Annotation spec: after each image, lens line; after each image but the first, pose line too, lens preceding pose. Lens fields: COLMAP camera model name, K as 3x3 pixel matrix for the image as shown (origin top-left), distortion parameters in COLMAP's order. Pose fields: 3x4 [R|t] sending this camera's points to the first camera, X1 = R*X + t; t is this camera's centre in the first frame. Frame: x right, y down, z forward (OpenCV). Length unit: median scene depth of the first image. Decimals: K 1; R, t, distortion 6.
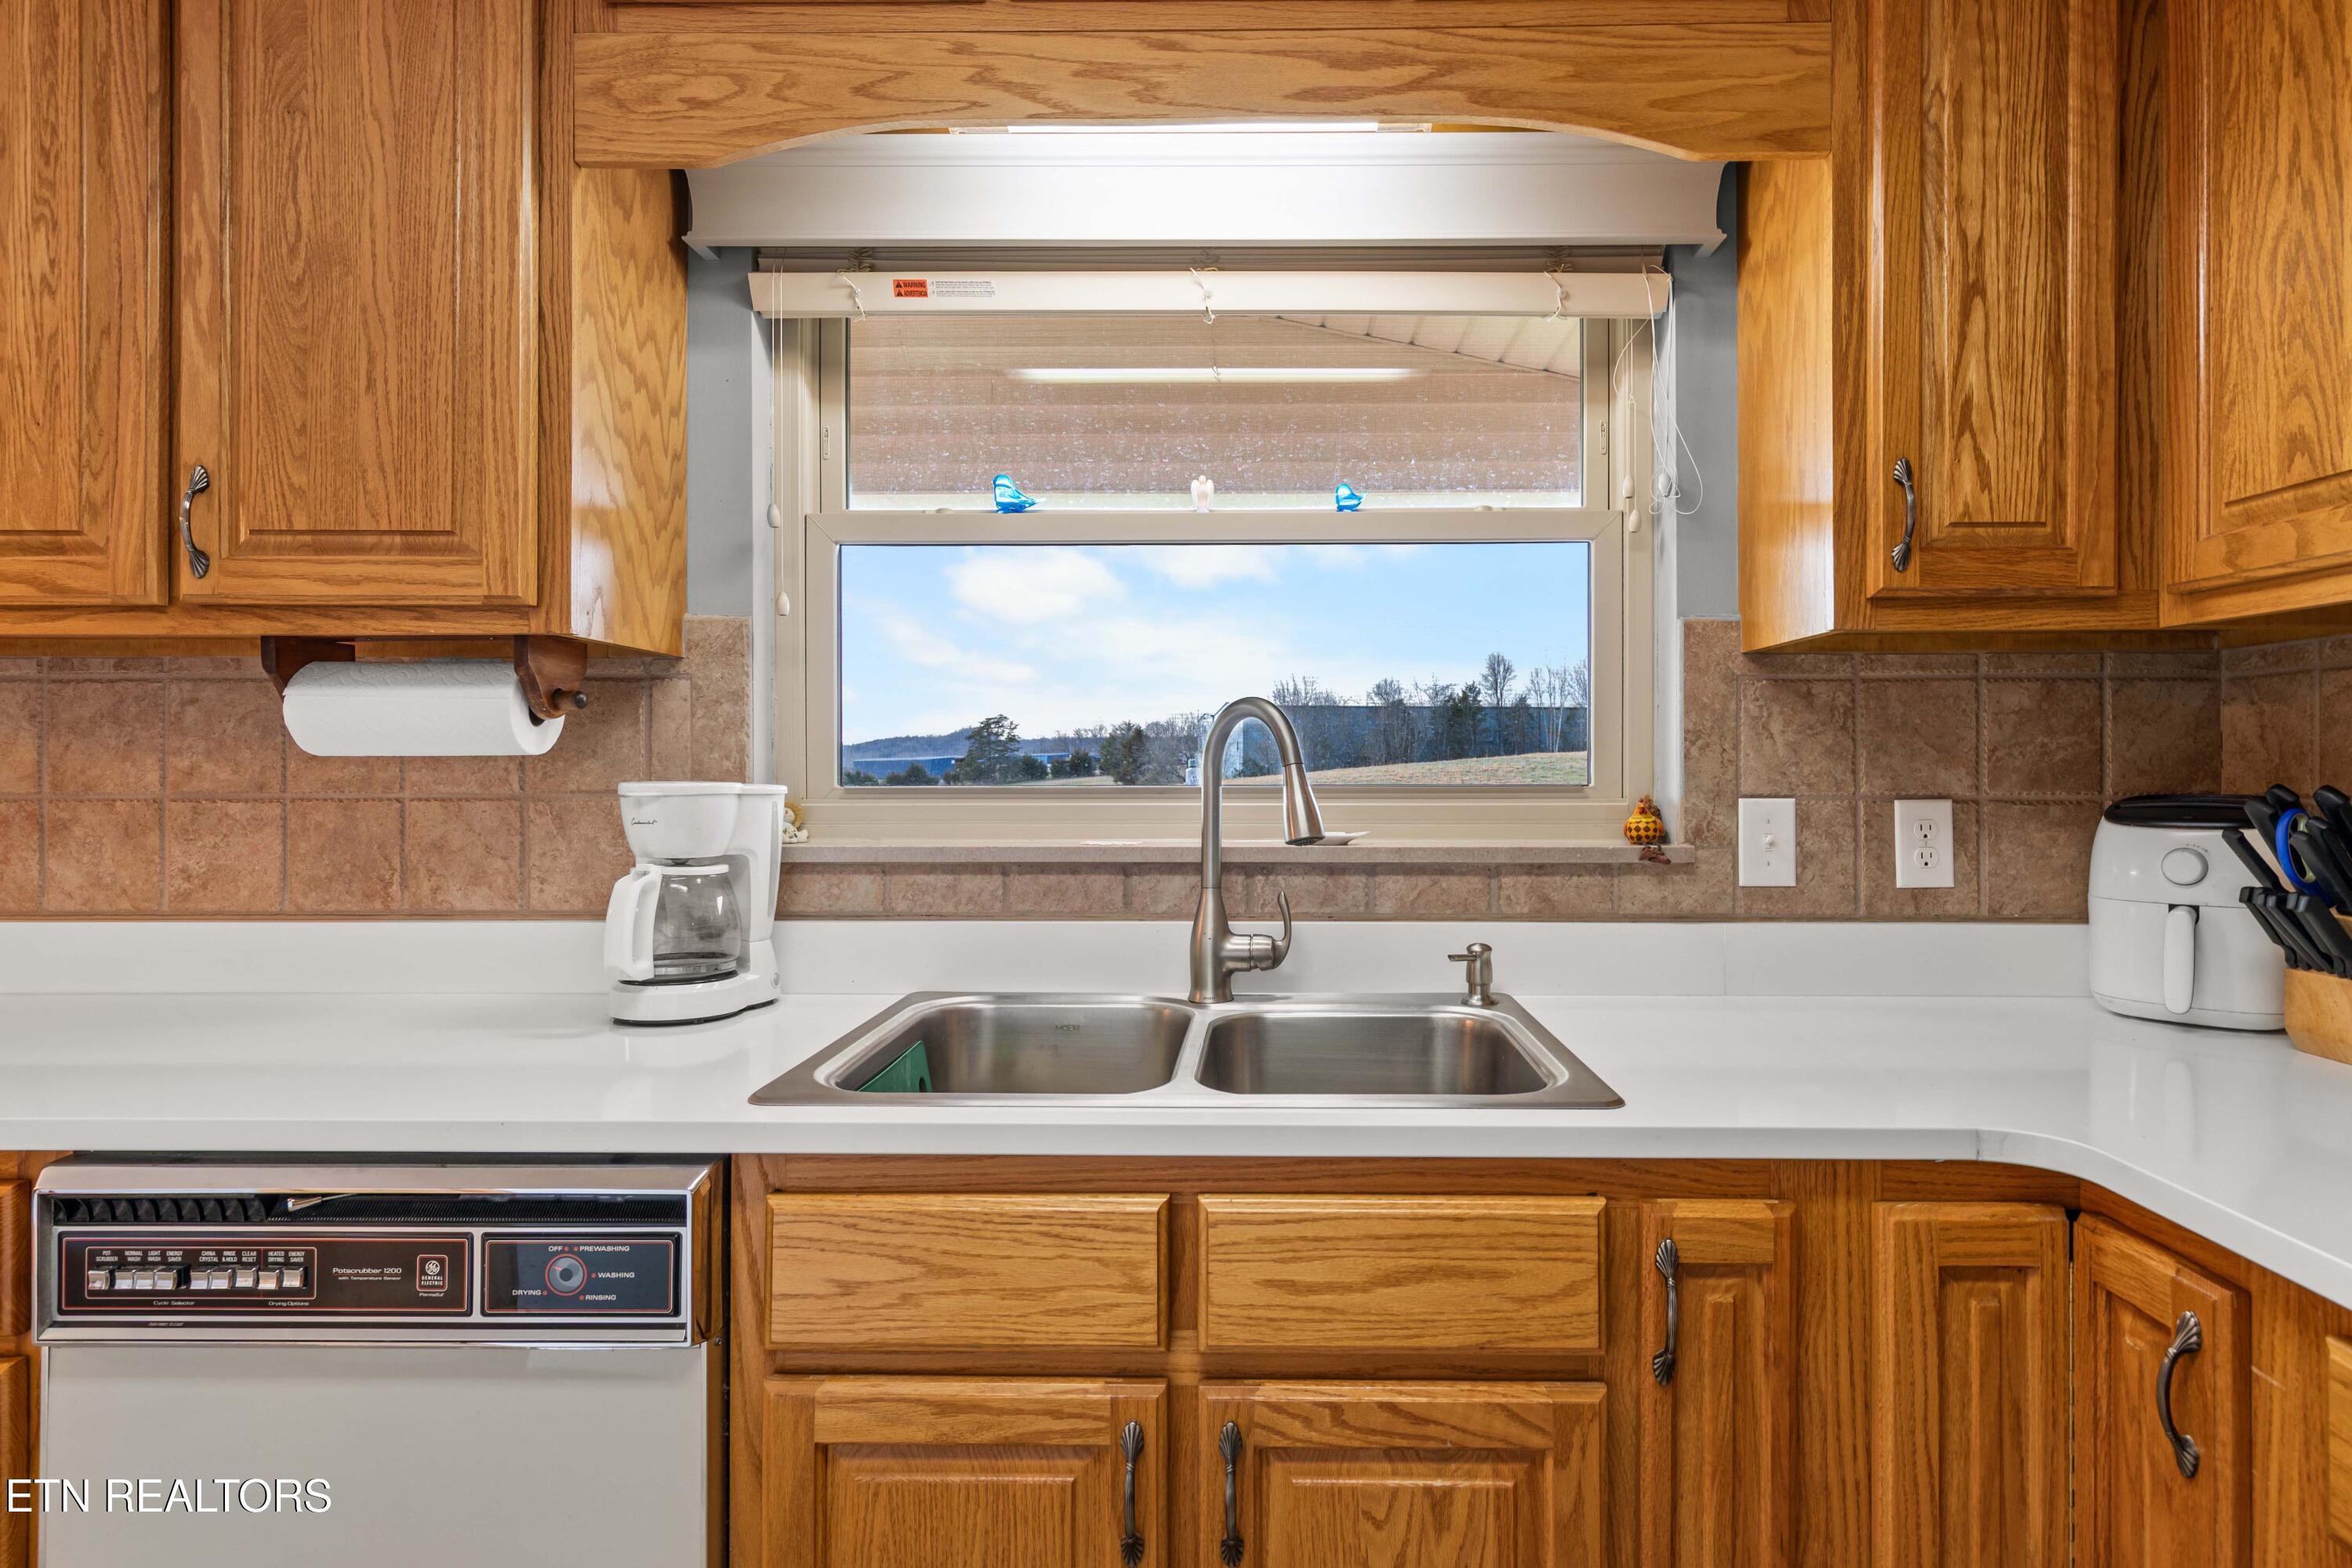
lens RADIAL K [[1274.6, 0, 1173.8], [0, 1274.6, 765.6], [0, 0, 1]] dist [0.007022, 0.001177]
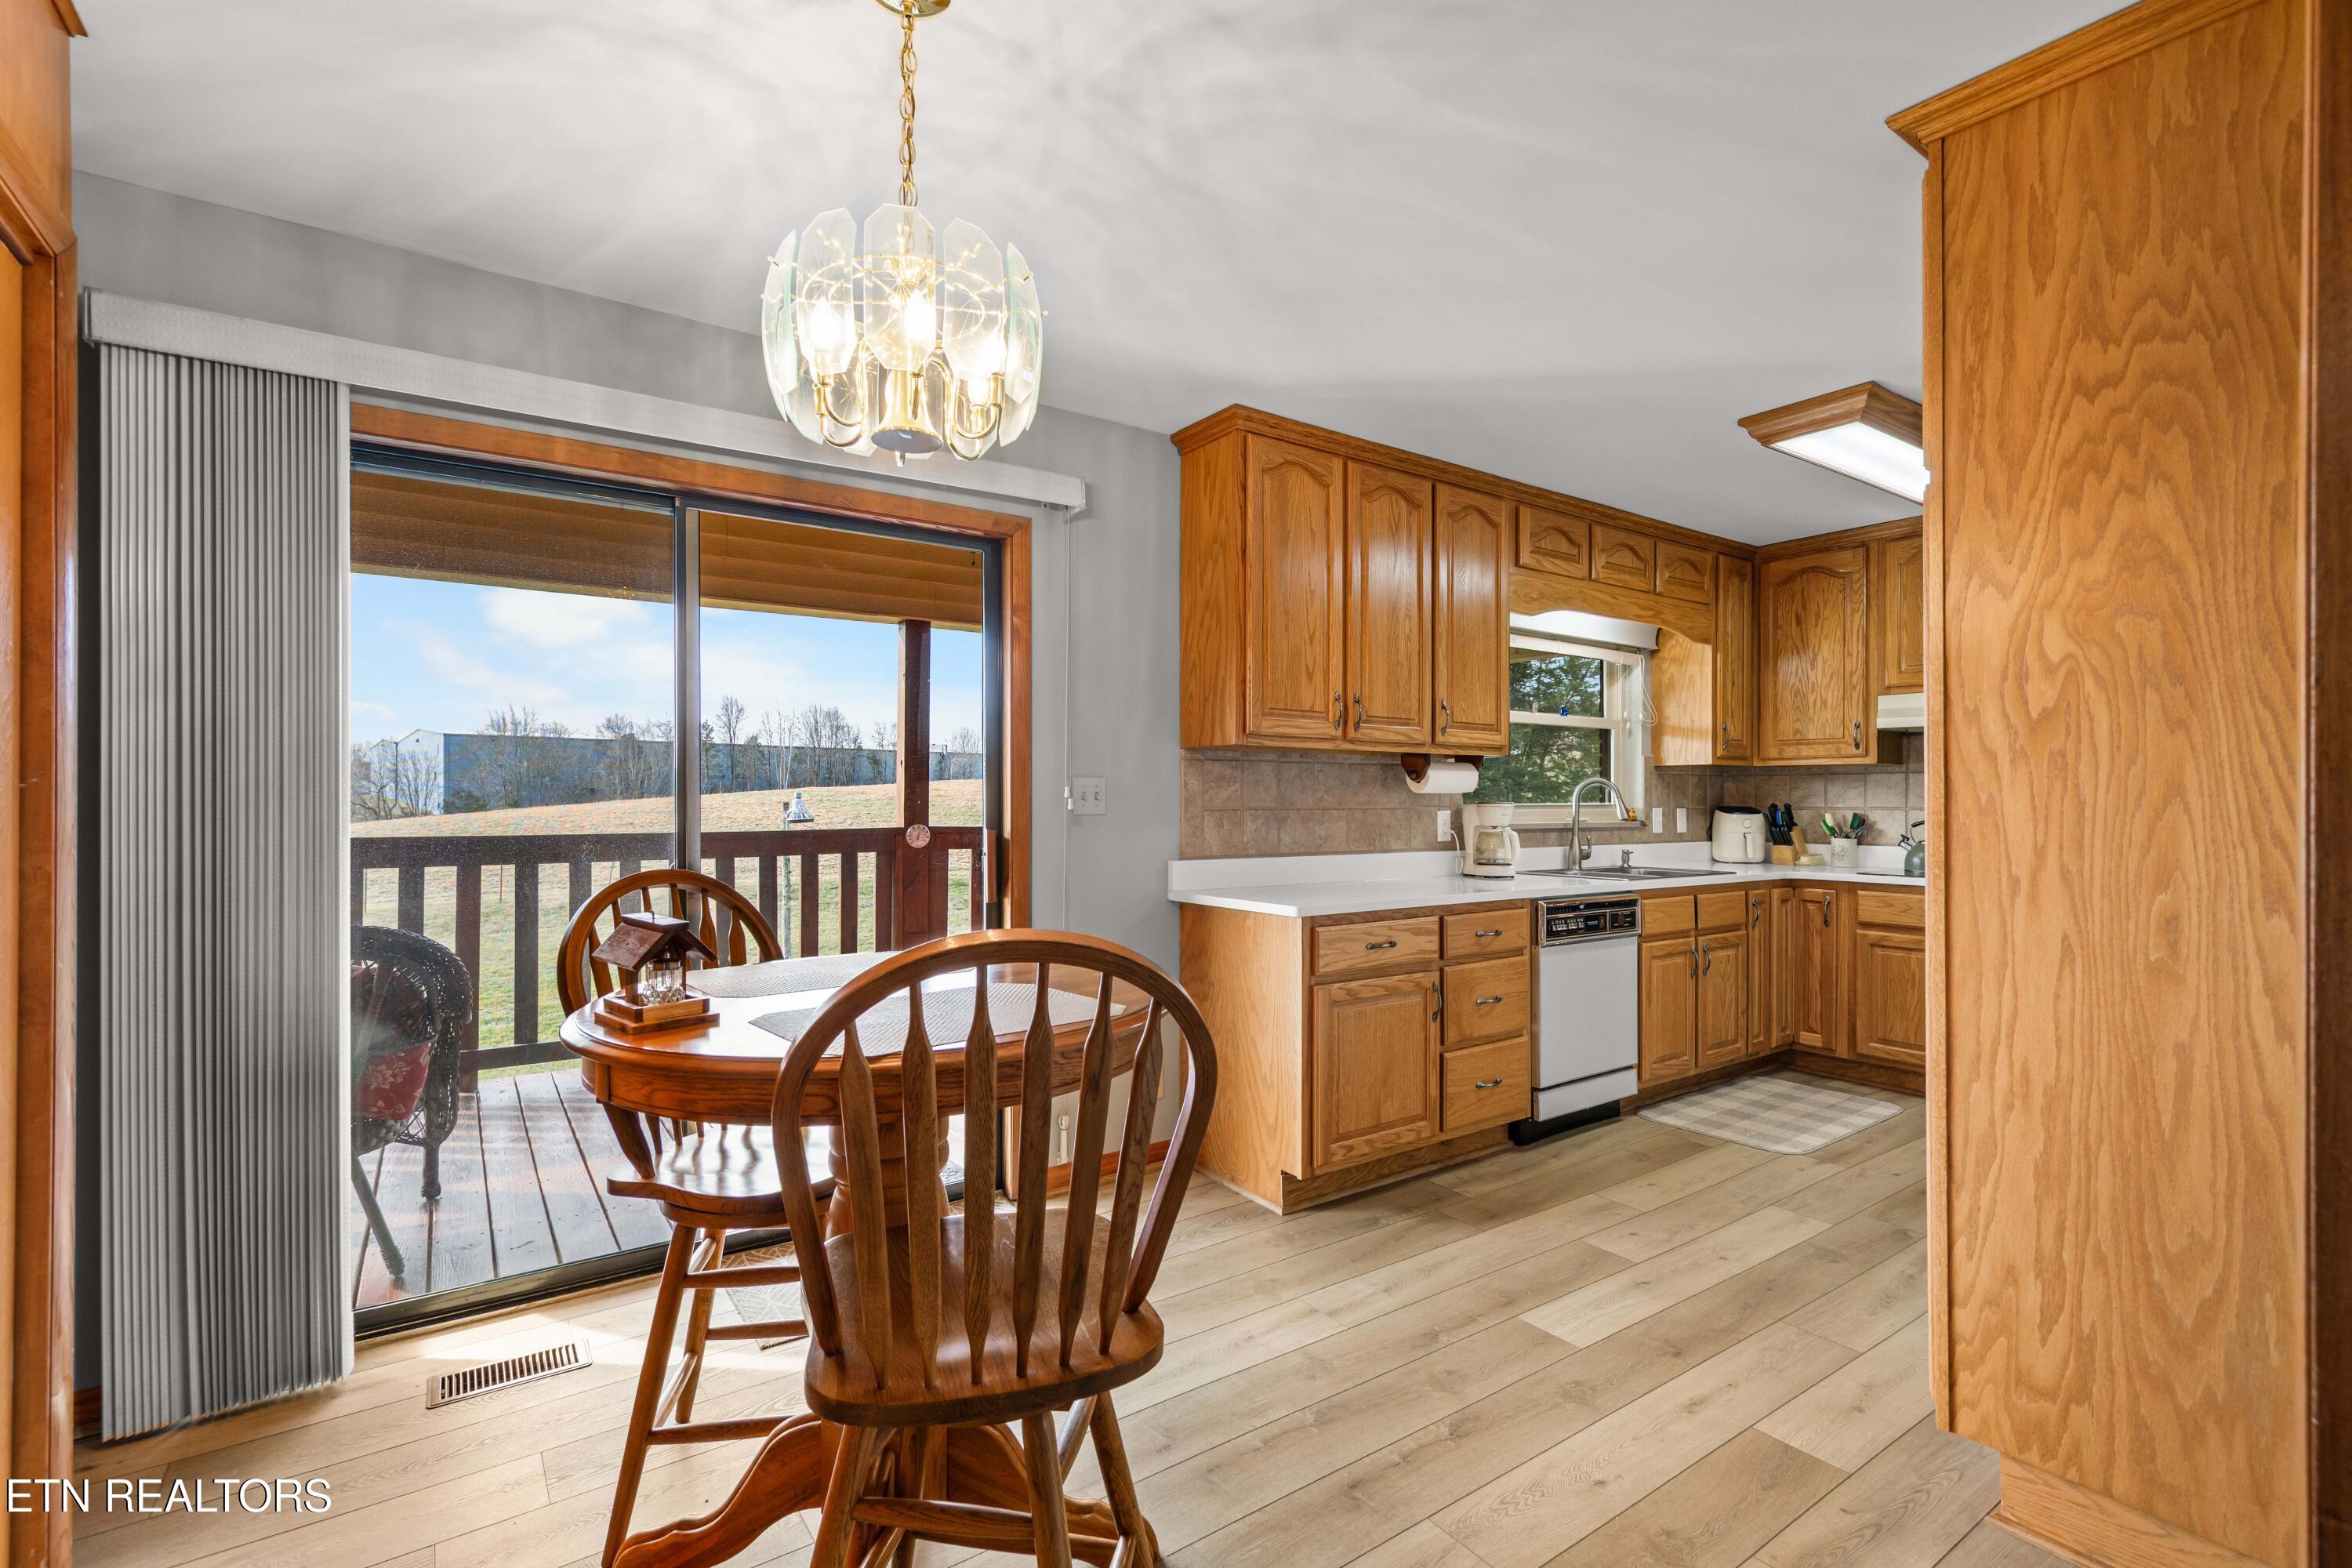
lens RADIAL K [[1062.6, 0, 1182.3], [0, 1062.6, 803.6], [0, 0, 1]] dist [-0.001748, -0.000054]
pose [[0.810418, 0.001774, 0.585849, -2.317746], [-0.001600, 0.999998, -0.000816, 0.017916], [-0.585850, -0.000276, 0.810420, -0.607260]]
